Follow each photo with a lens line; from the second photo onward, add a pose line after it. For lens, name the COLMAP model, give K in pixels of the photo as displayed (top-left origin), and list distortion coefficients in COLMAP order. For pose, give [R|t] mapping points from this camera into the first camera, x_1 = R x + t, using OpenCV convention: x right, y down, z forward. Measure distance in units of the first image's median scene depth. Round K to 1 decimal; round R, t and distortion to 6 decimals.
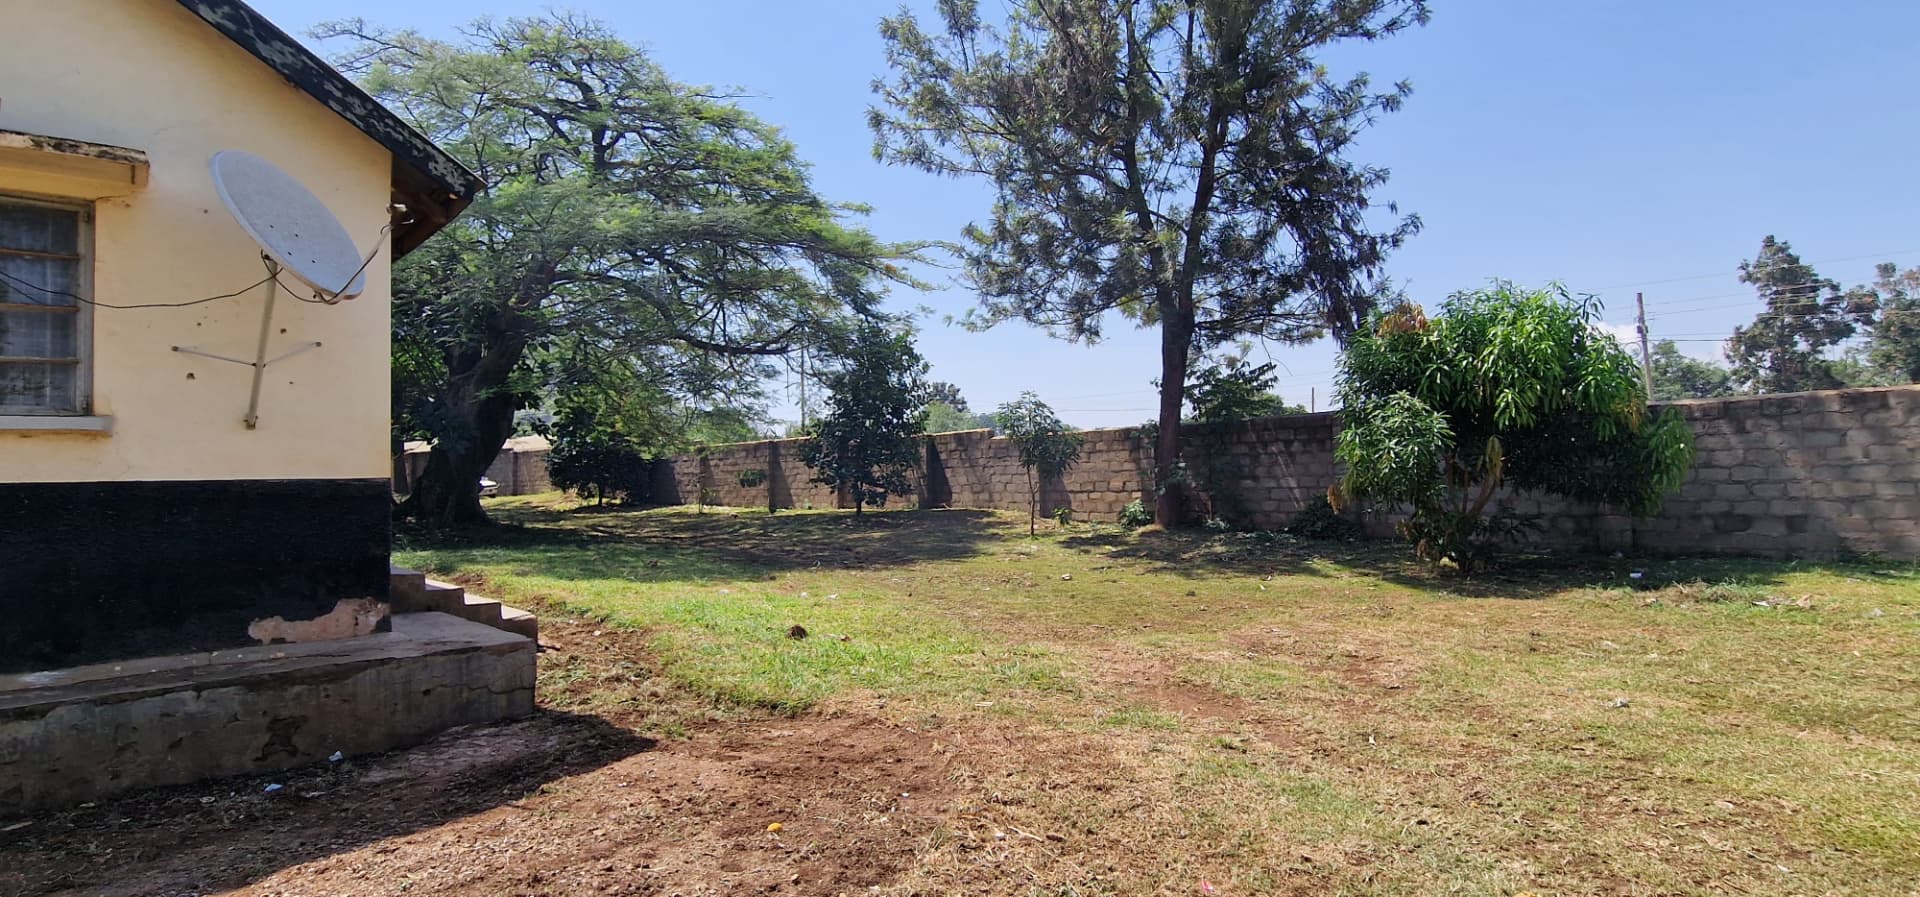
lens RADIAL K [[986.1, 0, 950.3], [0, 986.1, 442.9], [0, 0, 1]] dist [-0.001856, -0.000932]
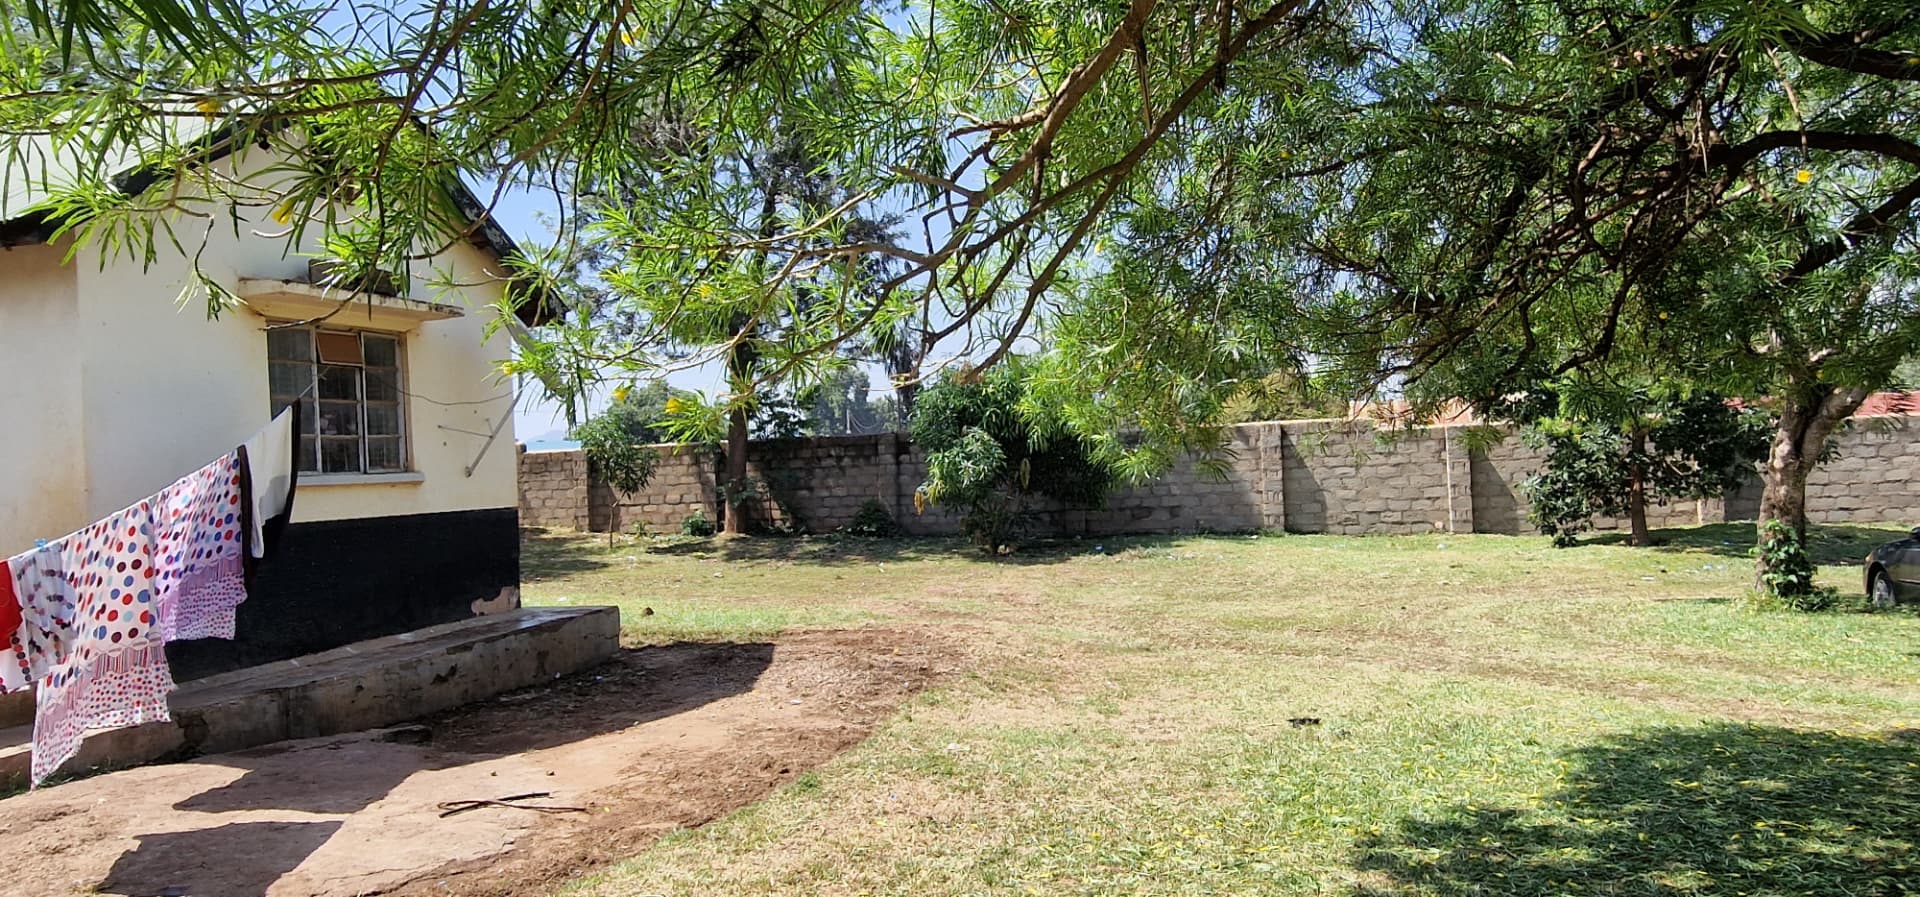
lens RADIAL K [[1222.1, 0, 928.7], [0, 1222.1, 445.3], [0, 0, 1]] dist [0.002455, 0.001619]
pose [[0.852312, -0.004191, 0.523017, -0.331644], [0.002708, 0.999990, 0.003599, -0.020867], [-0.523026, -0.001651, 0.852315, -0.304388]]
